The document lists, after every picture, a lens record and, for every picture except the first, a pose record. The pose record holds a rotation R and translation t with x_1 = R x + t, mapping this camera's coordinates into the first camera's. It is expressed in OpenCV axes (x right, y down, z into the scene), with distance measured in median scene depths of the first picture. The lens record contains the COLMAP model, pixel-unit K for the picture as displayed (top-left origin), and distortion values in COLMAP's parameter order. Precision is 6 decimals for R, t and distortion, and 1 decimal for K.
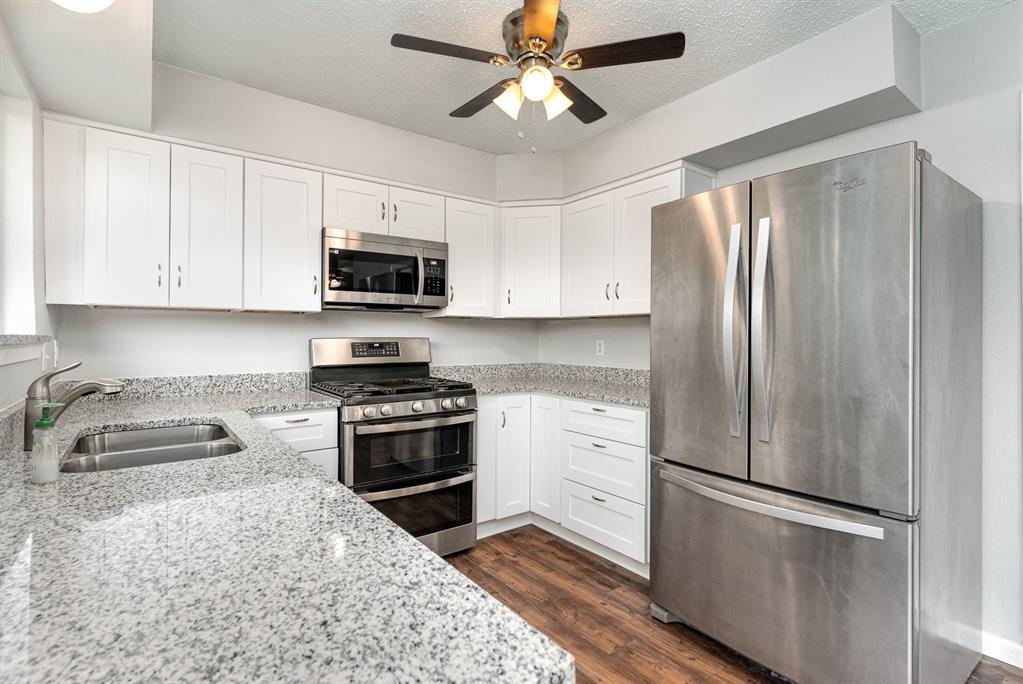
lens RADIAL K [[497.5, 0, 503.5], [0, 497.5, 336.6], [0, 0, 1]] dist [0.001788, 0.000034]
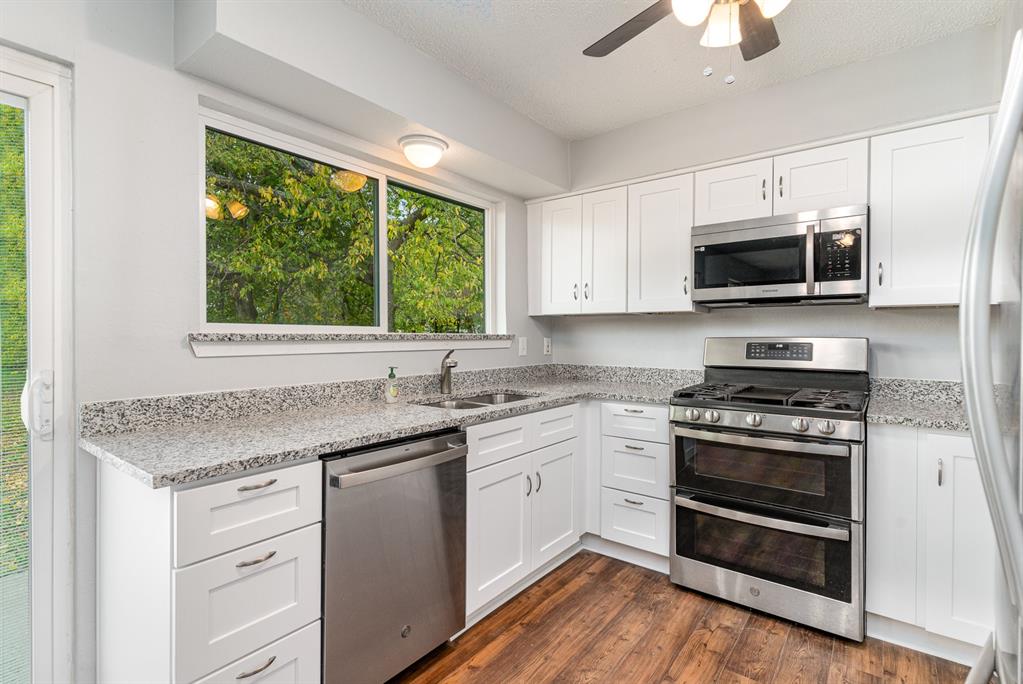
lens RADIAL K [[486.7, 0, 503.2], [0, 486.7, 340.4], [0, 0, 1]] dist [0.000895, 0.000307]
pose [[0.264931, 0.007862, -0.964235, 0.456615], [-0.003132, 0.999969, 0.007293, 0.003108], [0.964262, 0.001087, 0.264948, 0.348234]]
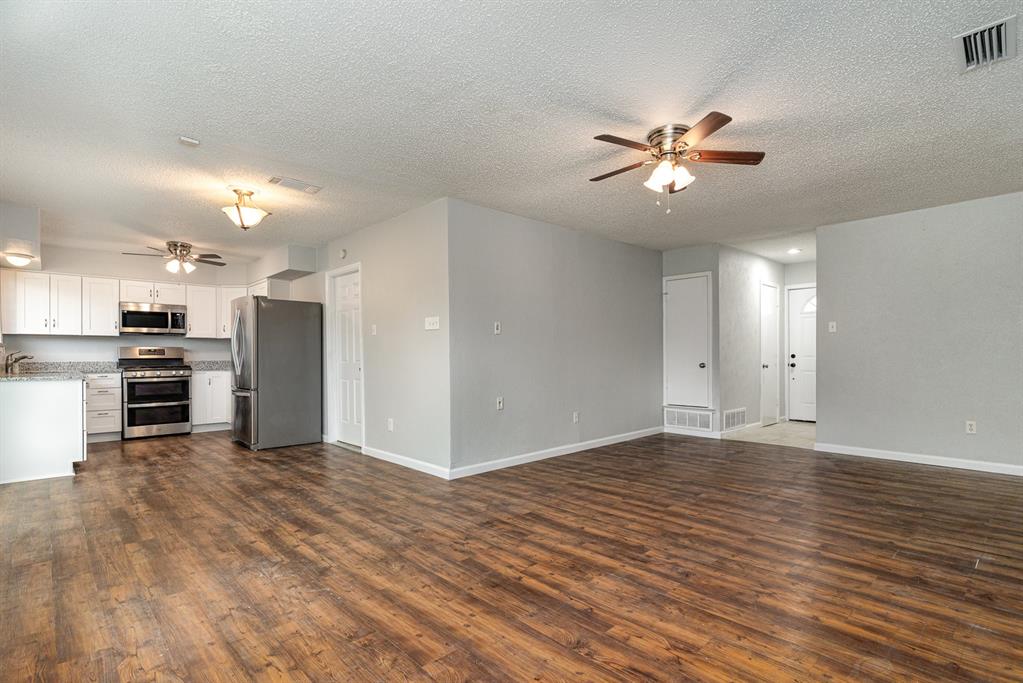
lens RADIAL K [[494.9, 0, 510.2], [0, 494.9, 358.1], [0, 0, 1]] dist [0.000023, 0.000318]
pose [[0.992653, -0.003374, 0.120953, 1.196409], [0.002898, 0.999987, 0.004118, 0.053488], [-0.120965, -0.003737, 0.992650, -1.586269]]
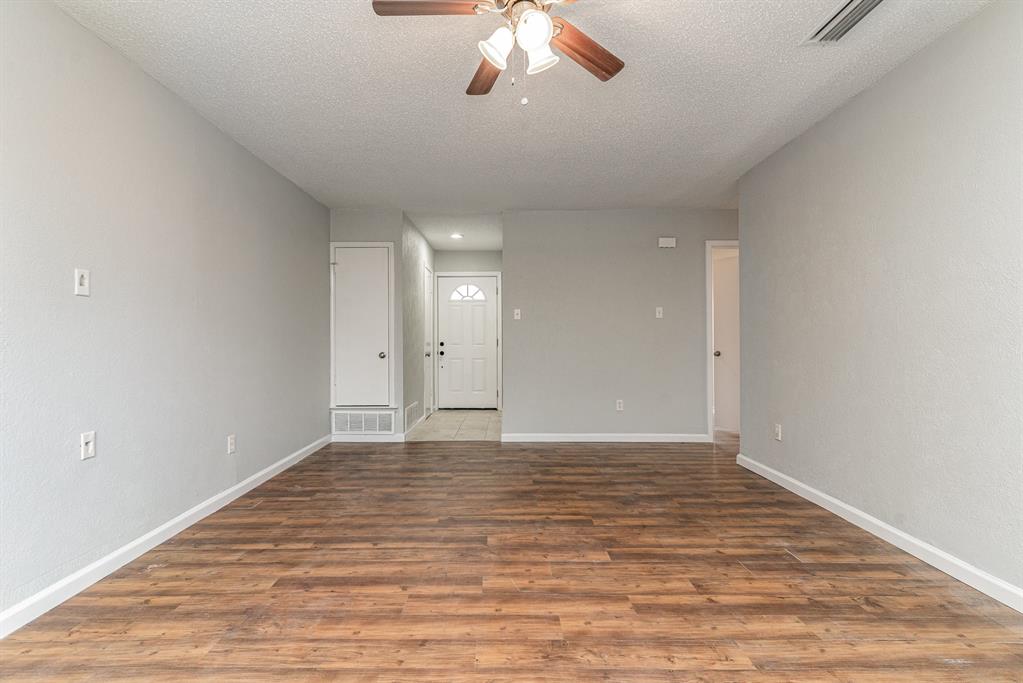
lens RADIAL K [[486.7, 0, 503.2], [0, 486.7, 339.9], [0, 0, 1]] dist [0.000895, 0.000307]
pose [[0.596465, 0.004970, 0.802624, 1.140358], [0.001169, 0.999974, -0.007060, 0.055104], [-0.802638, 0.005149, 0.596444, -0.901869]]
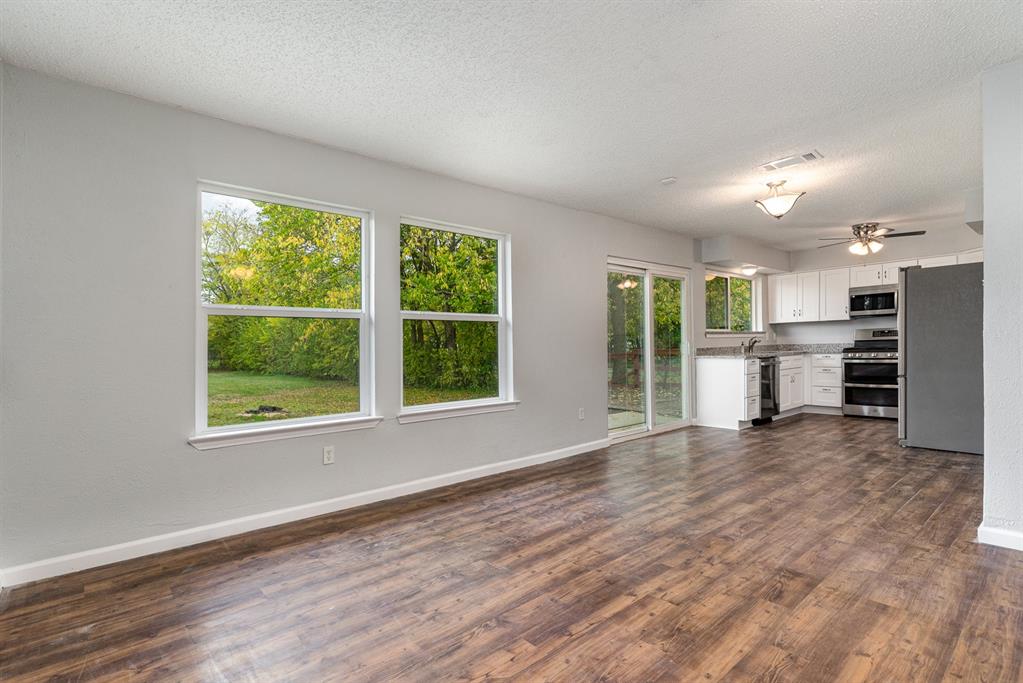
lens RADIAL K [[498.2, 0, 507.1], [0, 498.2, 344.5], [0, 0, 1]] dist [0.006108, 0.000806]
pose [[0.081623, -0.005988, -0.996645, 2.048178], [0.021881, 0.999752, -0.004215, 0.051436], [0.996423, -0.021464, 0.081733, -1.000143]]
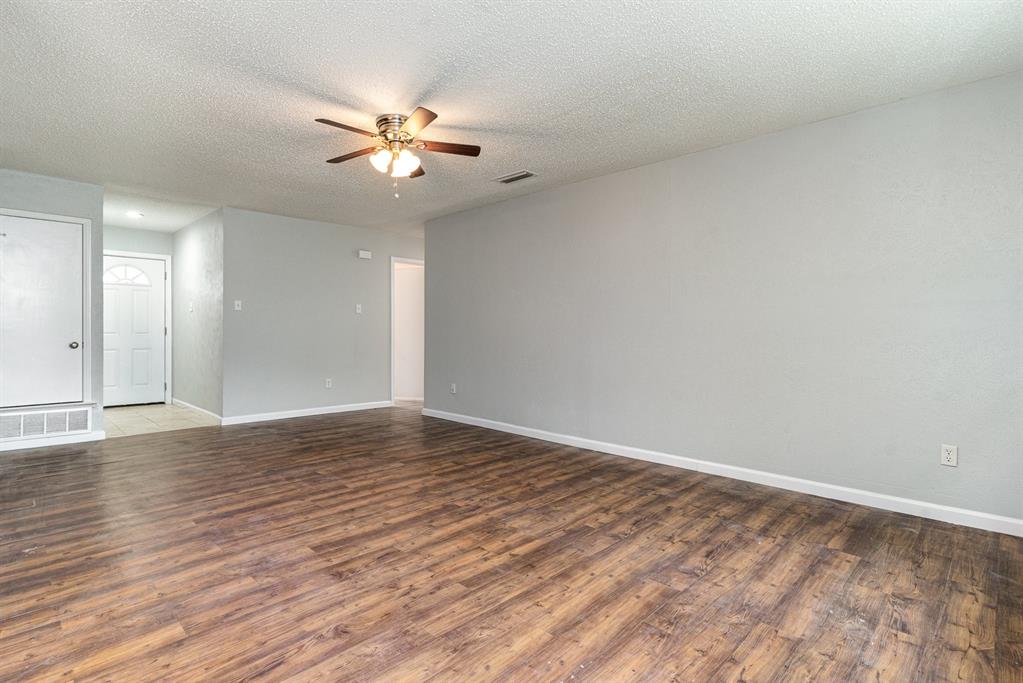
lens RADIAL K [[497.5, 0, 503.5], [0, 497.5, 336.1], [0, 0, 1]] dist [0.001788, 0.000034]
pose [[-0.144247, -0.007266, 0.989515, 0.483660], [-0.003013, 0.999972, 0.006904, 0.053008], [-0.989537, -0.001985, -0.144265, -0.620632]]
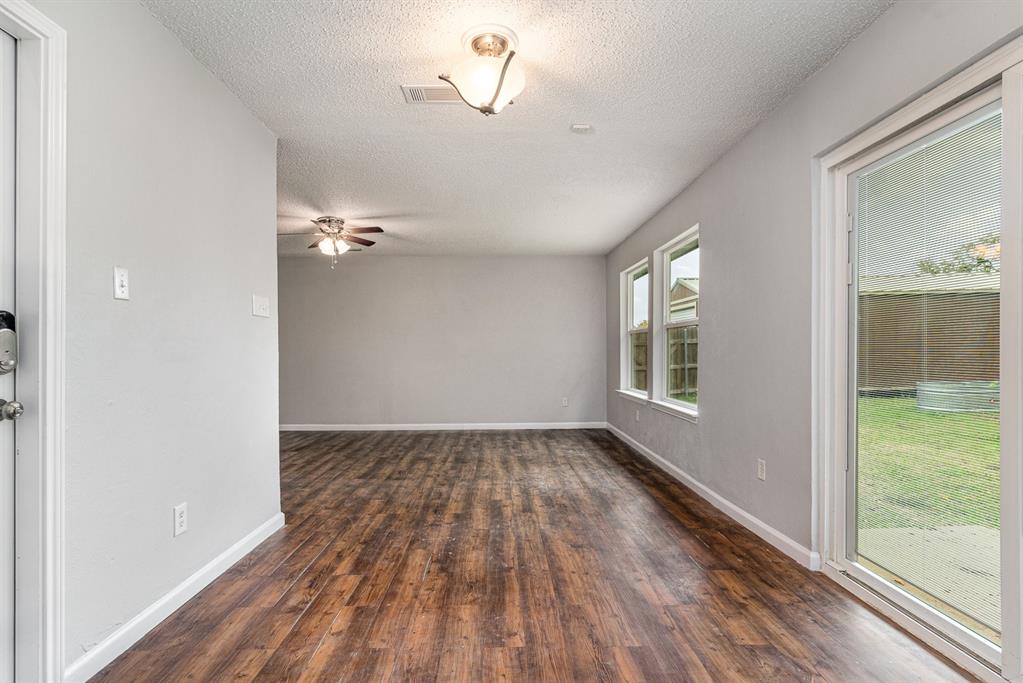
lens RADIAL K [[493.1, 0, 487.0], [0, 493.1, 346.8], [0, 0, 1]] dist [-0.002142, 0.000061]
pose [[-0.791826, 0.016076, 0.610535, 0.146130], [0.009403, 0.999856, -0.014132, 0.050597], [-0.610674, -0.005450, -0.791863, 0.539271]]
